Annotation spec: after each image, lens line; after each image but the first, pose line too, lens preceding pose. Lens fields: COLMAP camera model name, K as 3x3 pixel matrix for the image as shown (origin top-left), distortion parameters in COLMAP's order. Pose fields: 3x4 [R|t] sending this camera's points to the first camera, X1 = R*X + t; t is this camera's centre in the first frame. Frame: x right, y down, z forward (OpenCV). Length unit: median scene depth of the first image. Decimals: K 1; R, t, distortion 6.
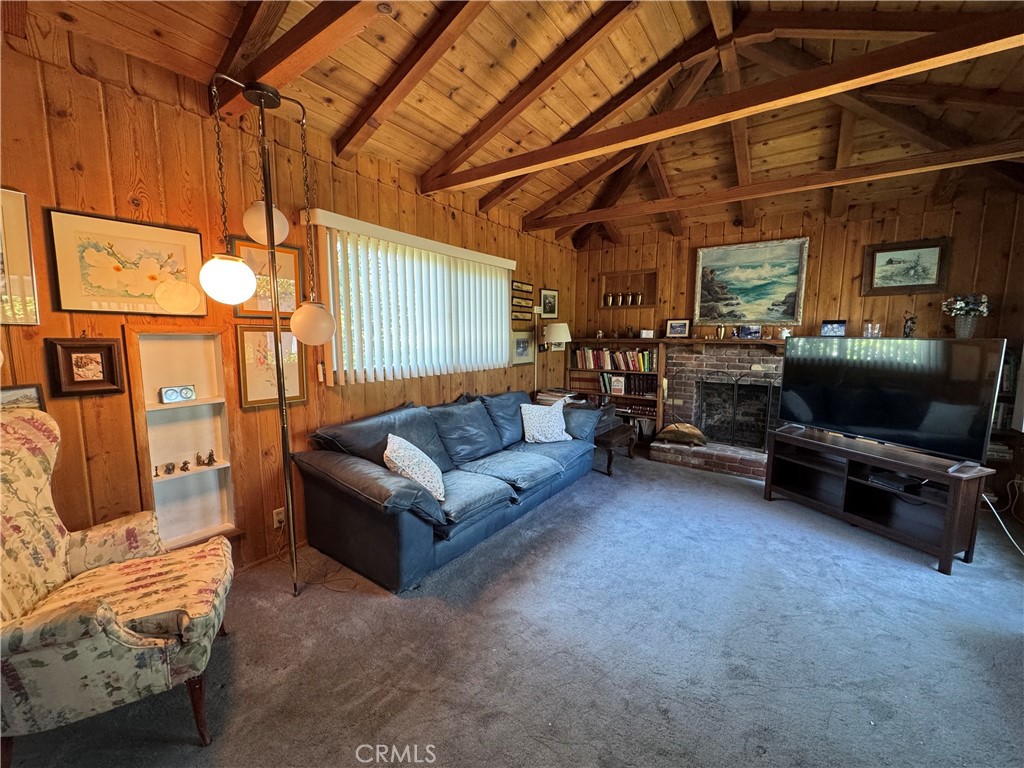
lens RADIAL K [[406.0, 0, 512.3], [0, 406.0, 381.7], [0, 0, 1]] dist [-0.003039, -0.000259]
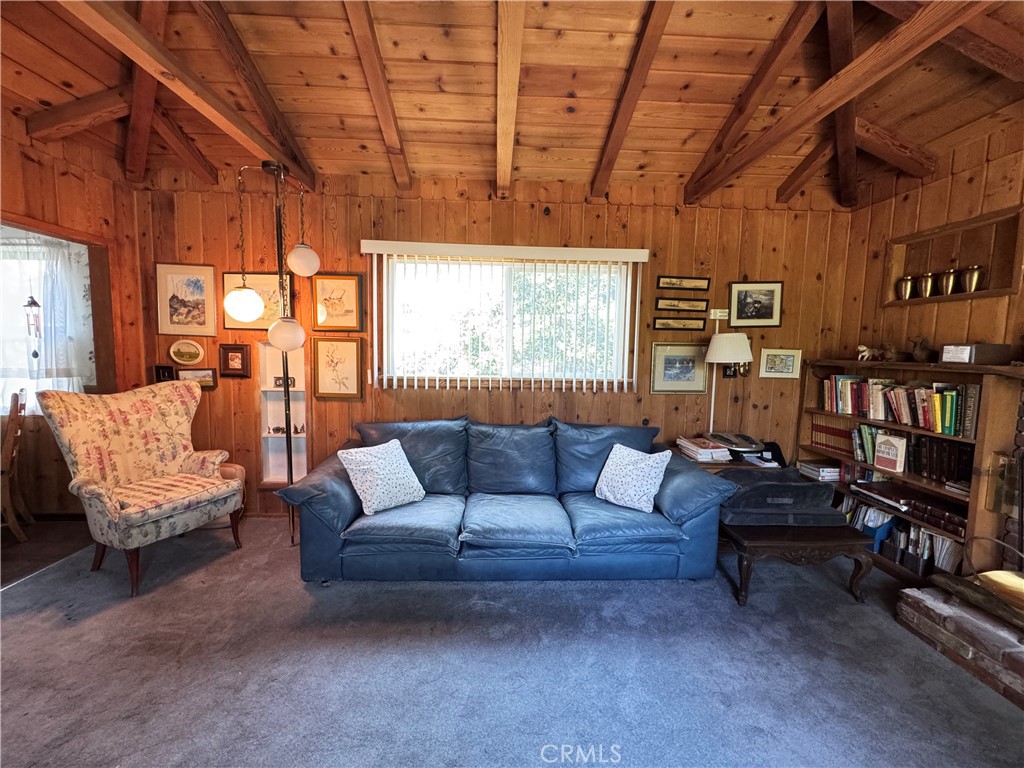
lens RADIAL K [[406.0, 0, 512.3], [0, 406.0, 381.7], [0, 0, 1]] dist [-0.003039, -0.000259]
pose [[0.611274, 0.076870, -0.787677, 0.467212], [-0.109060, 0.993958, 0.012366, -0.043848], [0.783869, 0.078345, 0.615964, 0.388782]]
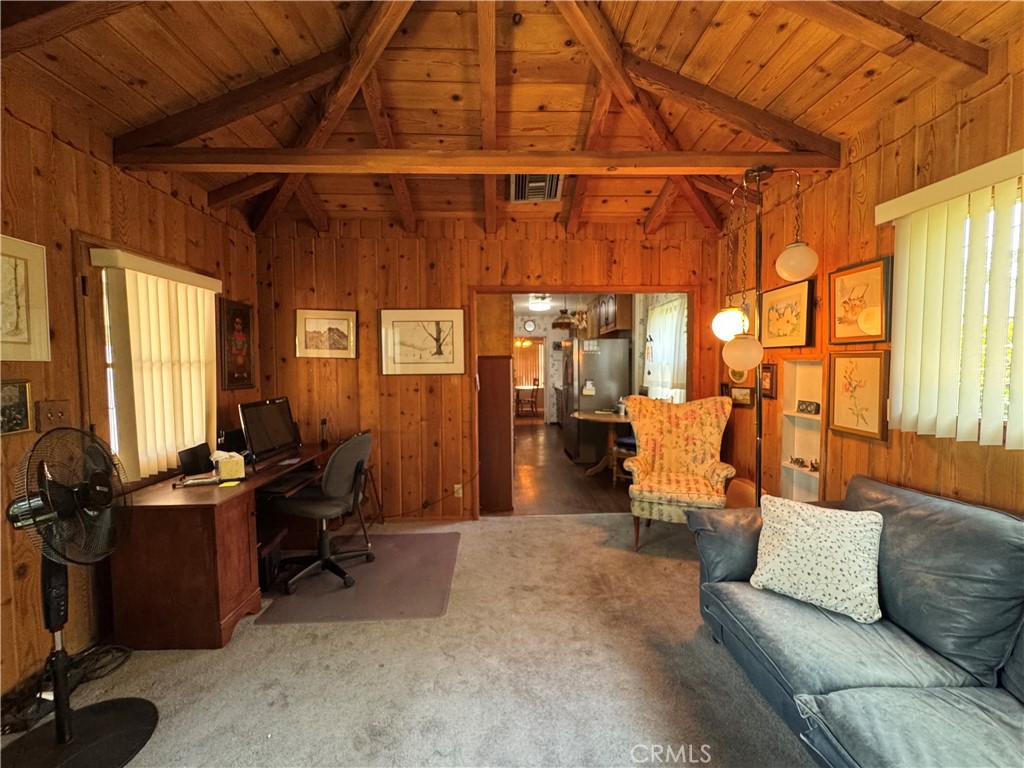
lens RADIAL K [[410.1, 0, 513.0], [0, 410.1, 382.6], [0, 0, 1]] dist [-0.005977, 0.000214]
pose [[-0.792676, 0.034209, -0.608682, 0.367951], [-0.062519, 0.988599, 0.136978, -0.087457], [0.606429, 0.146633, -0.781500, 0.757515]]
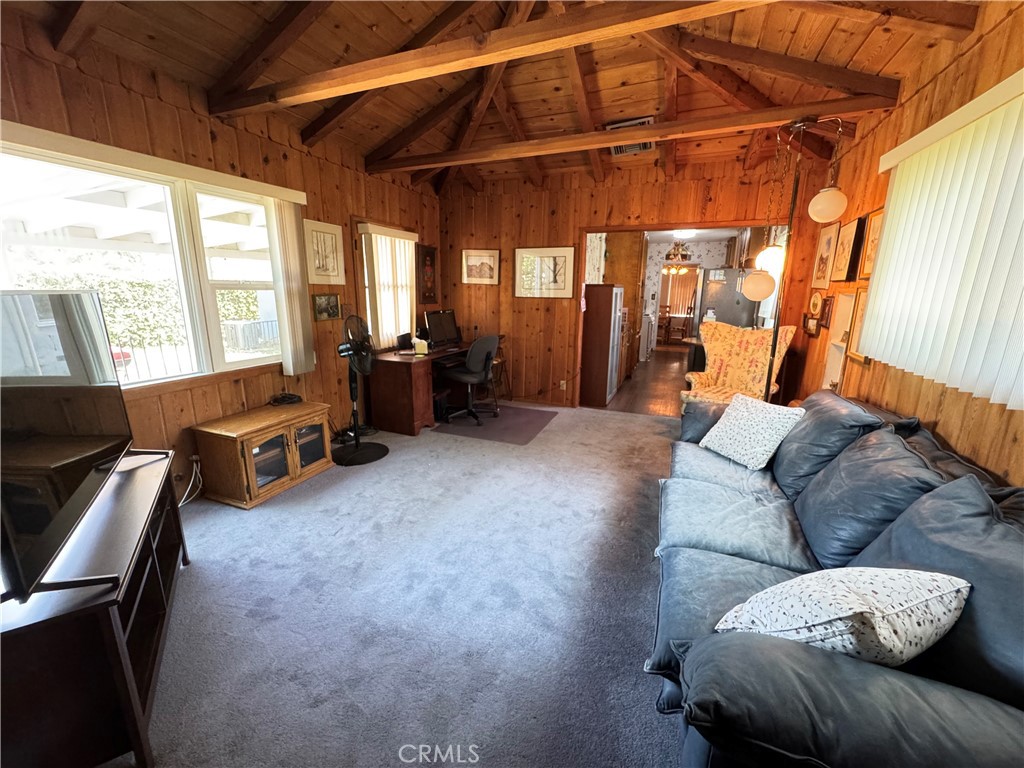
lens RADIAL K [[410.1, 0, 513.0], [0, 410.1, 382.6], [0, 0, 1]] dist [-0.005977, 0.000214]
pose [[-0.974721, 0.037718, -0.220220, 0.339693], [-0.038293, 0.942862, 0.330976, -0.131302], [0.220121, 0.331042, -0.917583, 1.114132]]
